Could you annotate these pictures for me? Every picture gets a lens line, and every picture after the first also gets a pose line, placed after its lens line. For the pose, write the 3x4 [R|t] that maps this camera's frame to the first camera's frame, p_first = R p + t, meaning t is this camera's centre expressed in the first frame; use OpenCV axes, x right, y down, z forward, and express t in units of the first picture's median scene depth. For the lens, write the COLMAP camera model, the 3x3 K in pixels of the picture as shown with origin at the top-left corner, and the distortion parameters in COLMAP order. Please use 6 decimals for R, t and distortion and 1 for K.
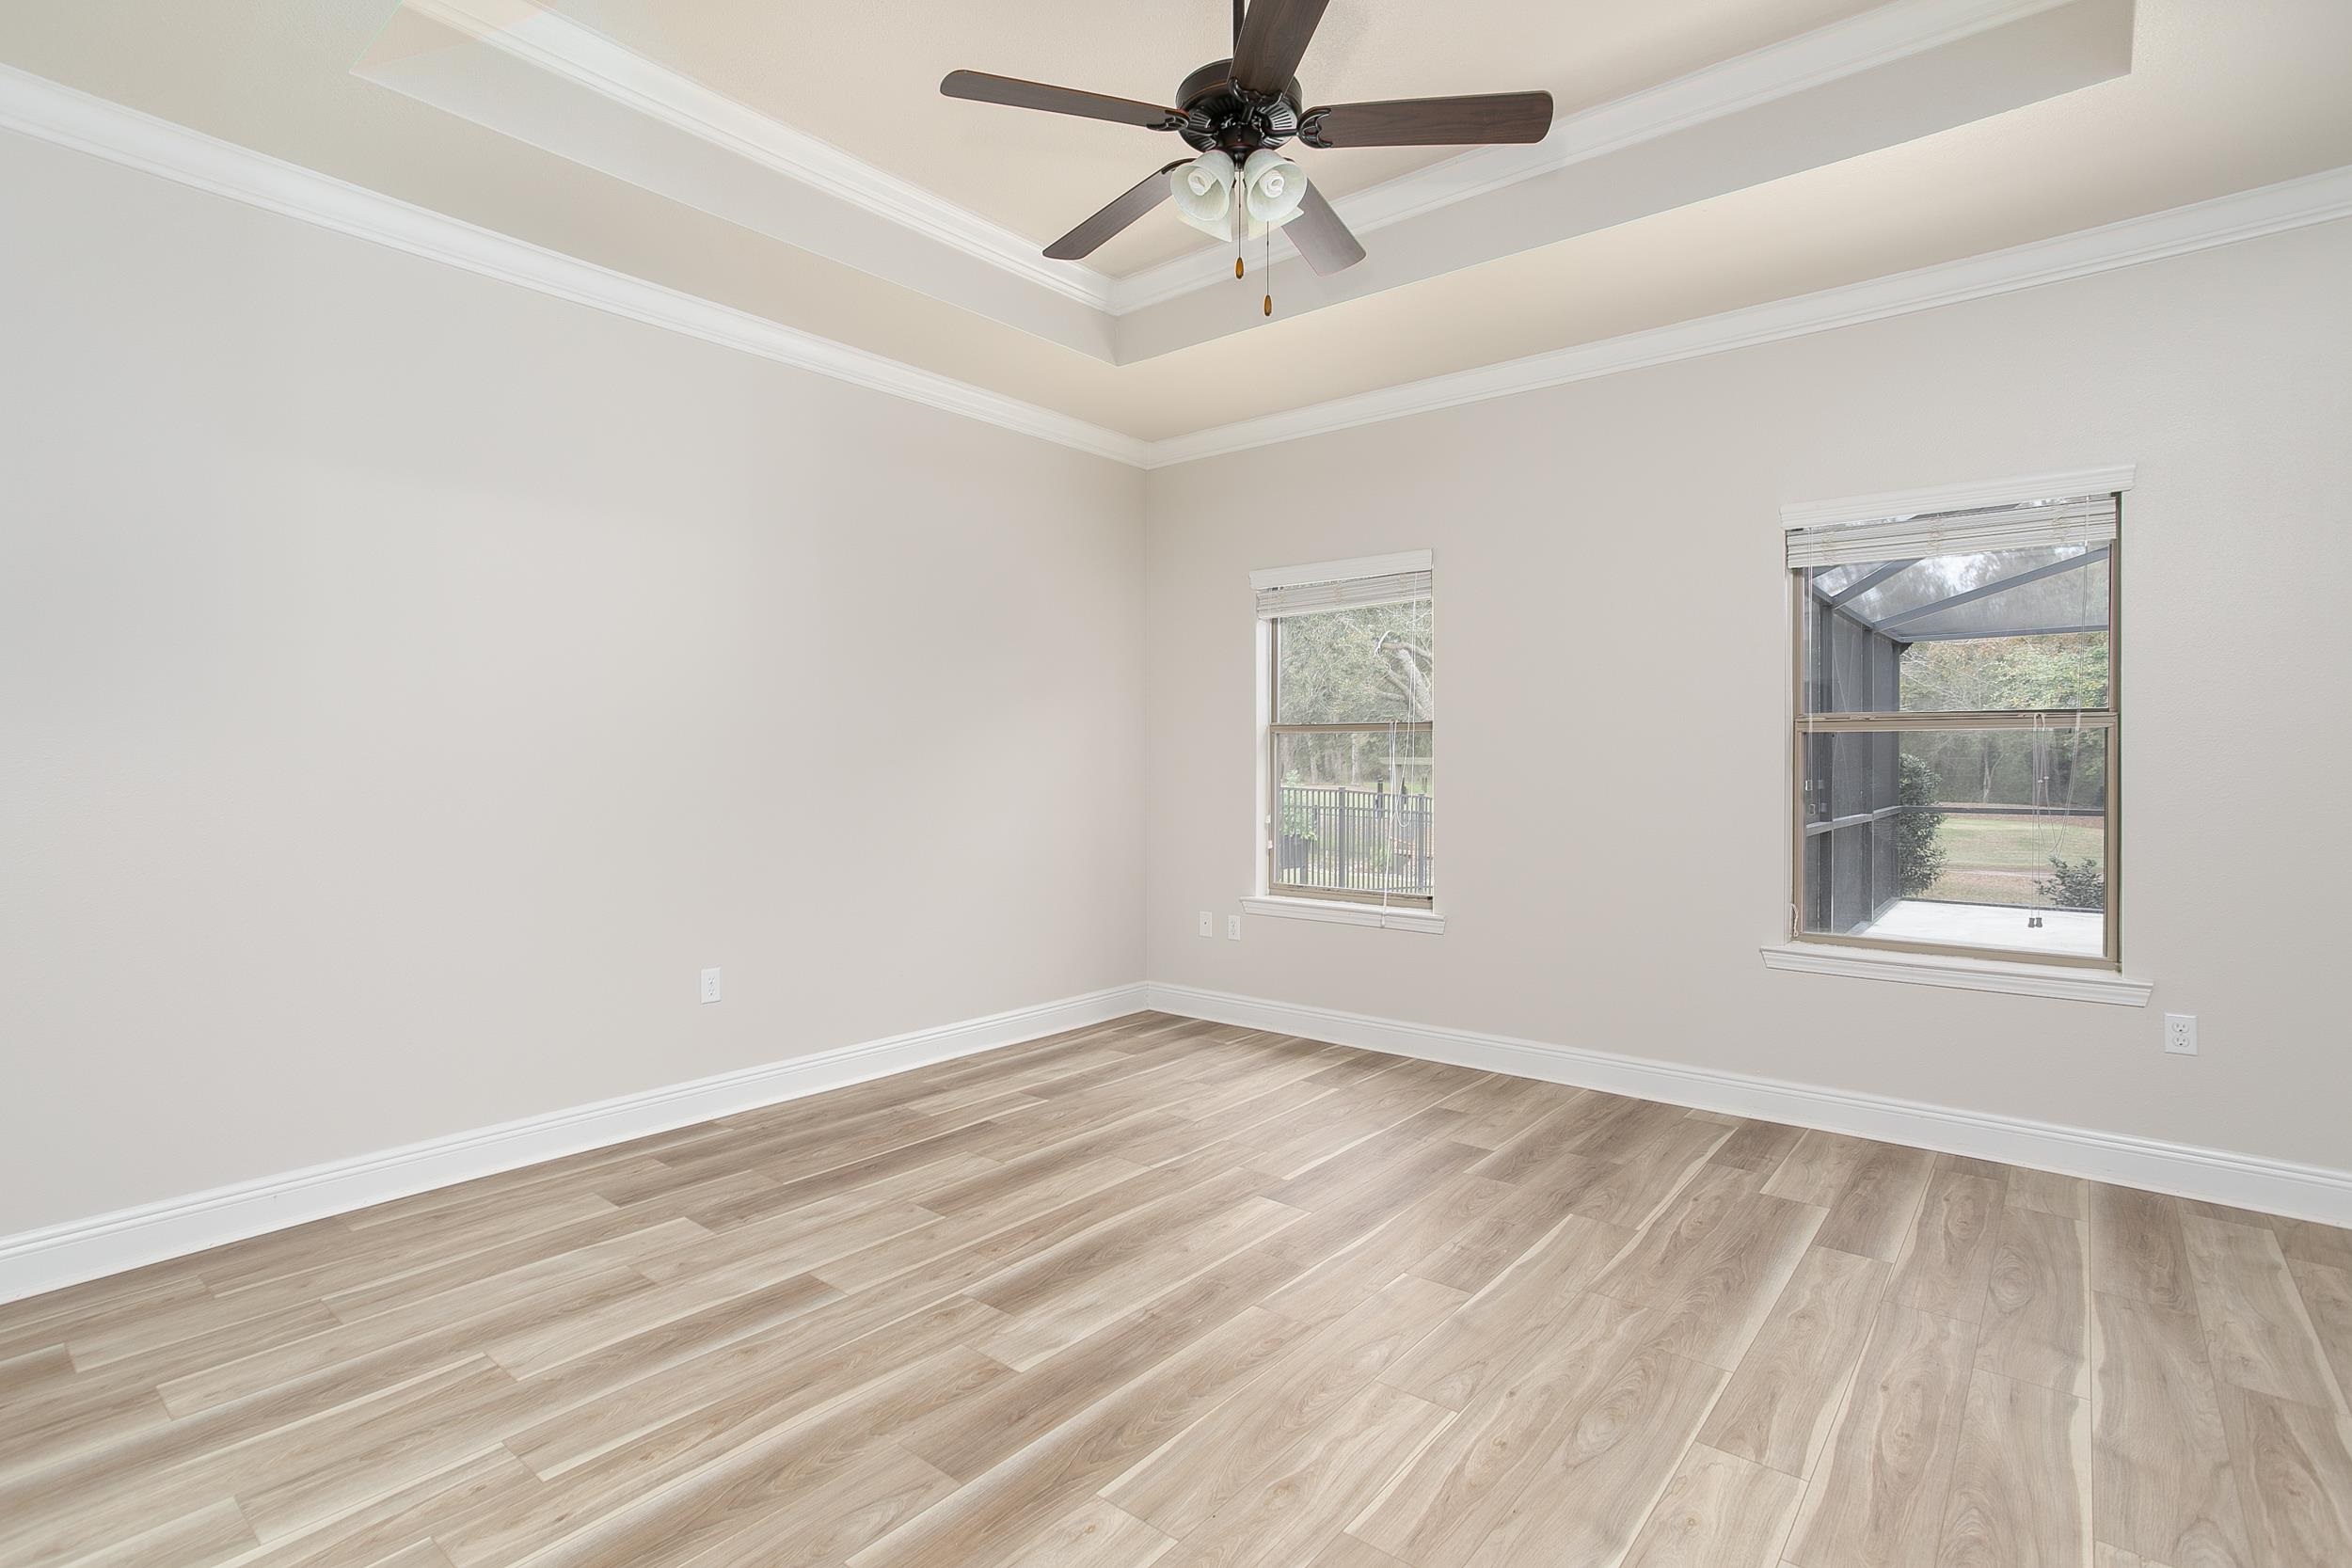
lens RADIAL K [[1132.7, 0, 1163.9], [0, 1132.7, 764.3], [0, 0, 1]] dist [-0.054608, 0.033610]
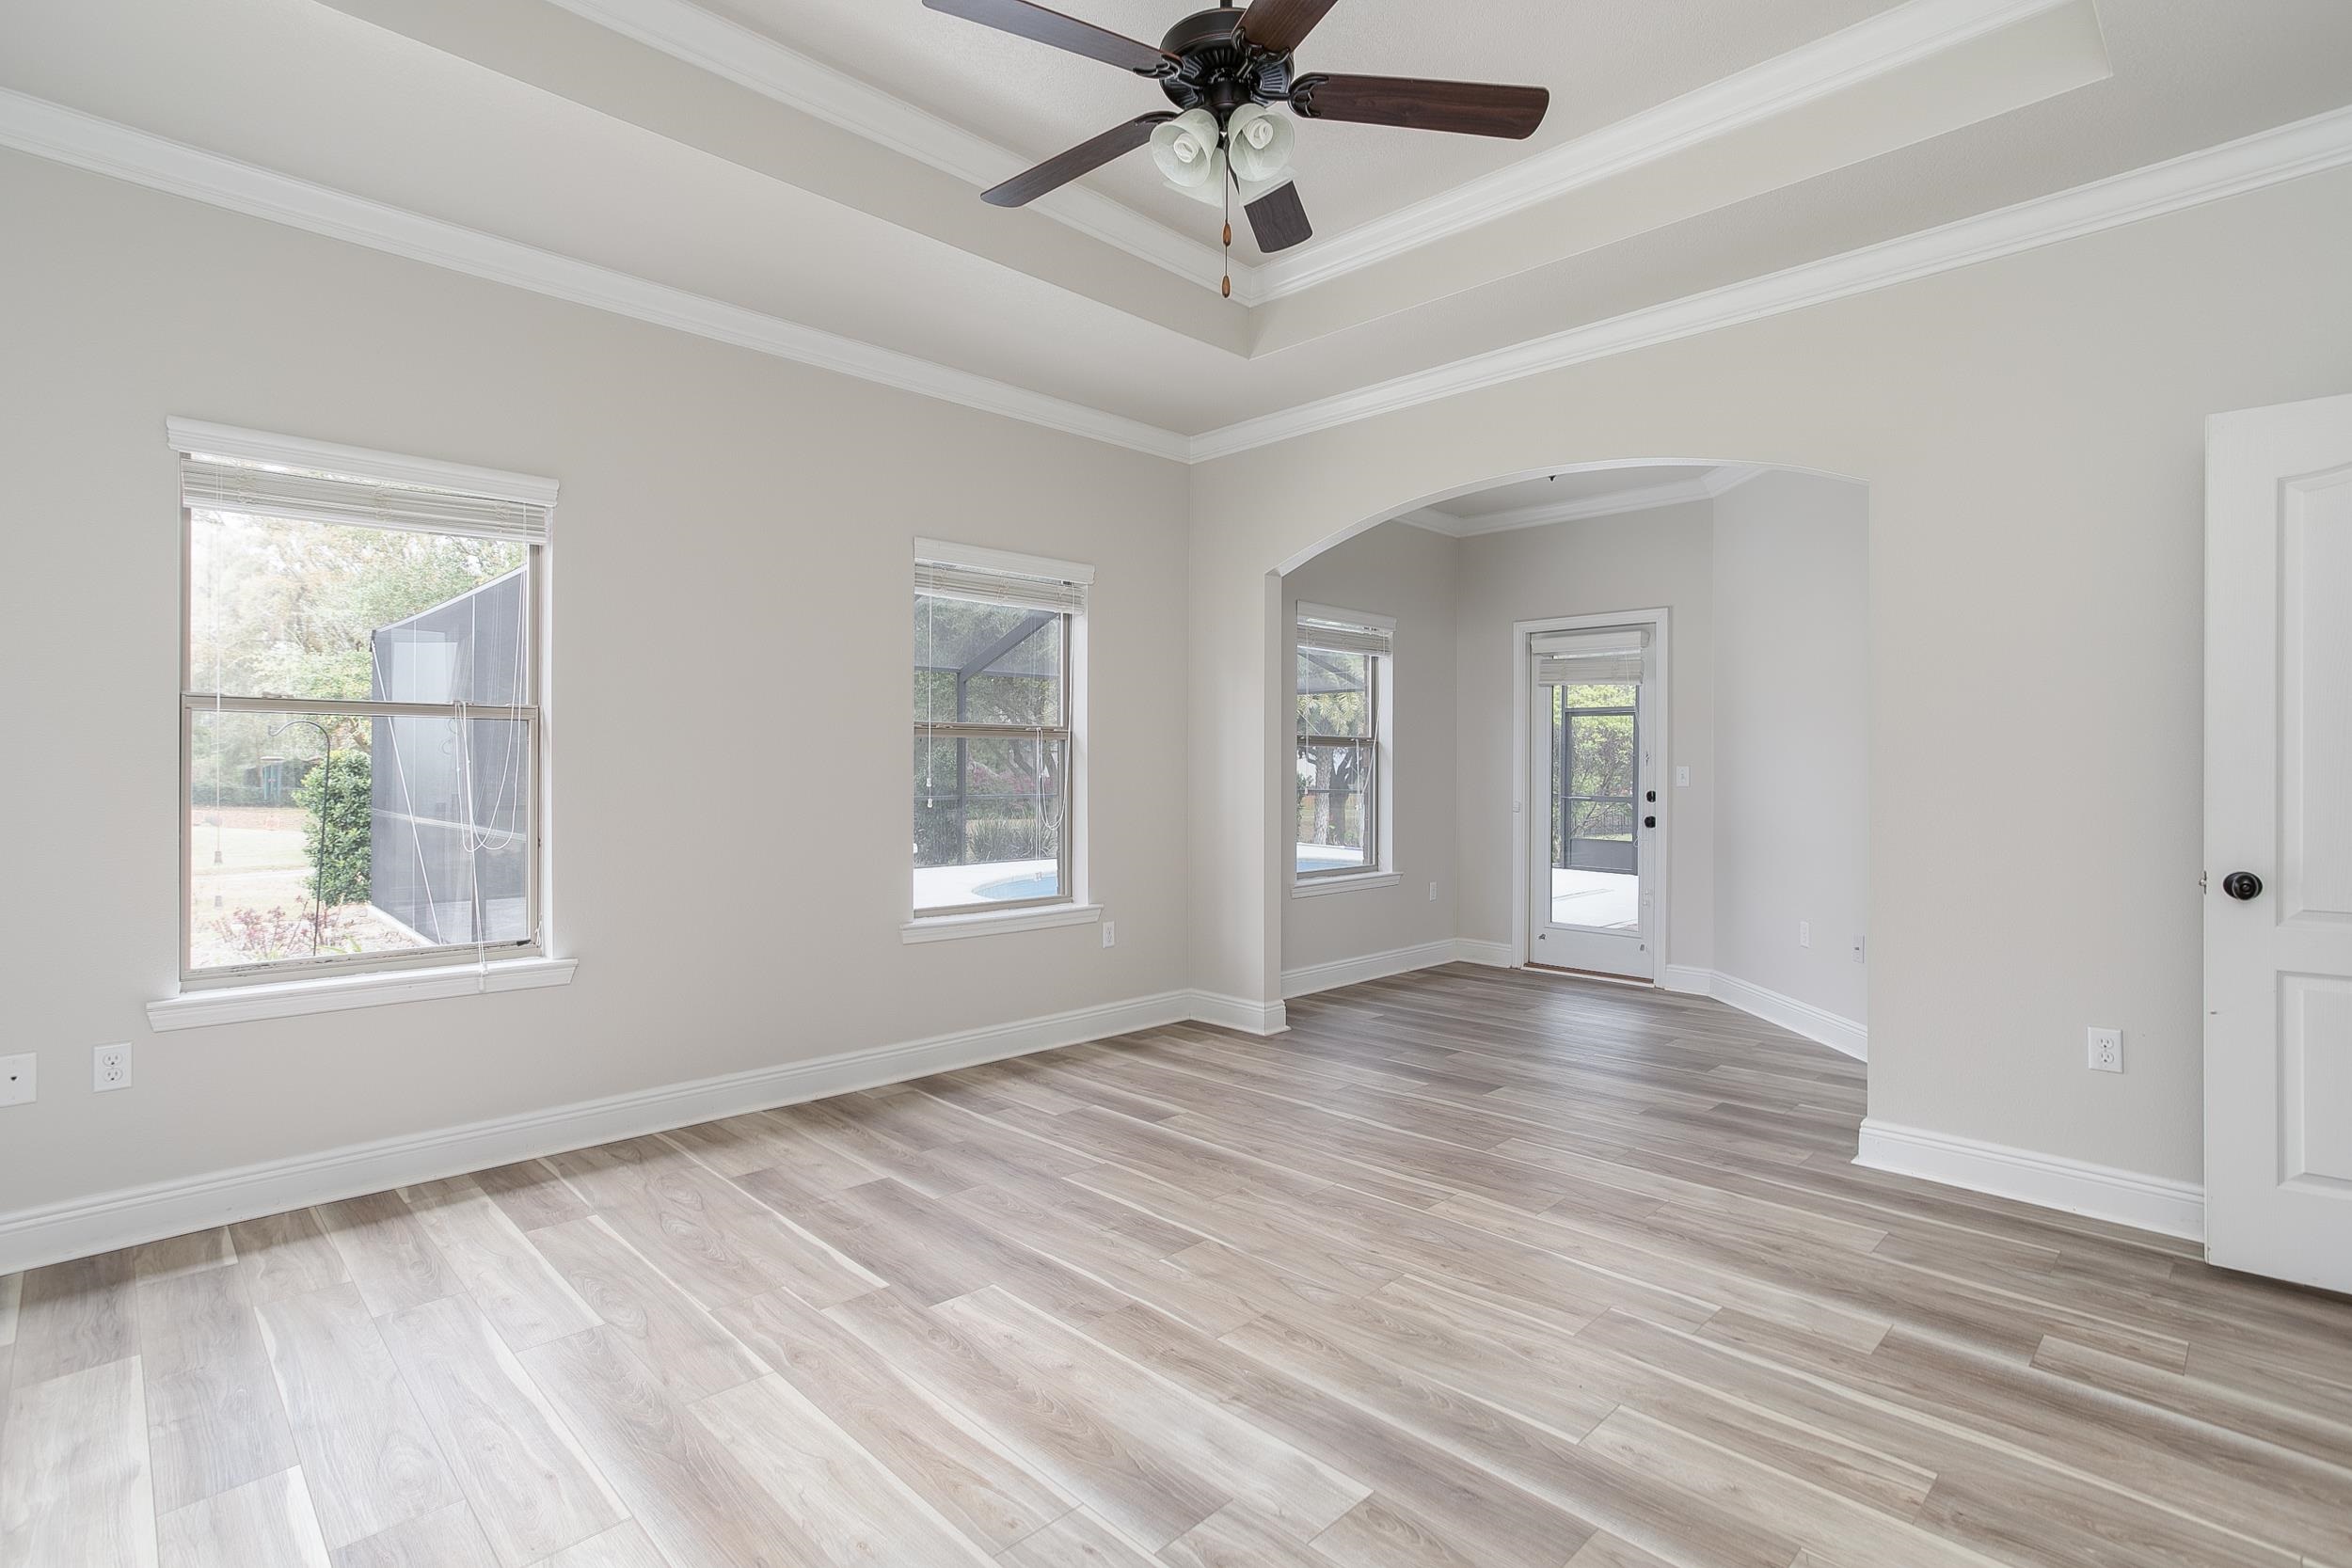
lens RADIAL K [[1132.7, 0, 1163.9], [0, 1132.7, 764.3], [0, 0, 1]] dist [-0.054608, 0.033610]
pose [[0.102164, 0.001070, 0.994767, -0.885832], [-0.002080, 0.999997, -0.000862, 0.000250], [-0.994765, -0.001981, 0.102166, 0.974833]]
